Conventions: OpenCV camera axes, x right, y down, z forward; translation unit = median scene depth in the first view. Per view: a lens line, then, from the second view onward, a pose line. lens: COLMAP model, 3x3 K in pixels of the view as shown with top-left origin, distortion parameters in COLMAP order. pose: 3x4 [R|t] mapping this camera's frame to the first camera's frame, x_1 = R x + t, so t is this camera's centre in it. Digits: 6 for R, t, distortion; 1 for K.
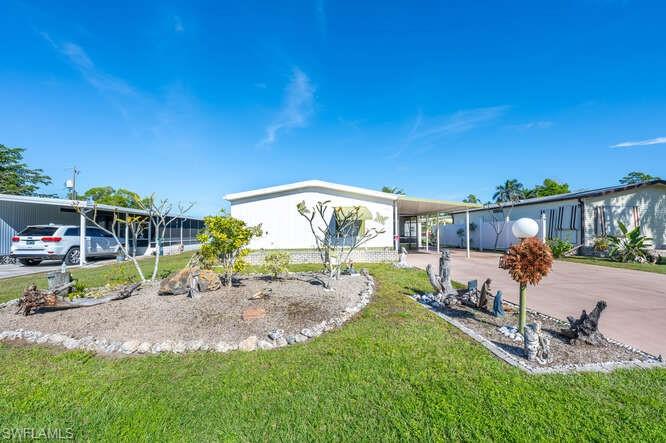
lens RADIAL K [[293.1, 0, 332.5], [0, 293.1, 228.3], [0, 0, 1]] dist [-0.003566, -0.000133]
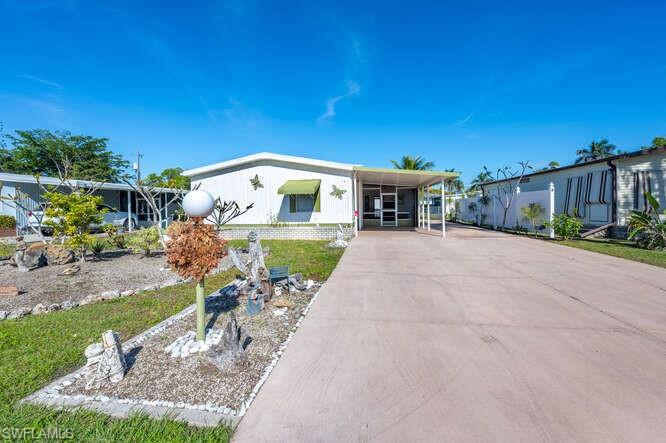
lens RADIAL K [[293.1, 0, 332.5], [0, 293.1, 228.3], [0, 0, 1]] dist [-0.003566, -0.000133]
pose [[0.968729, 0.015085, -0.247662, 0.347378], [0.006010, 0.996431, 0.084198, 0.001720], [0.248048, -0.083054, 0.965181, 0.100790]]
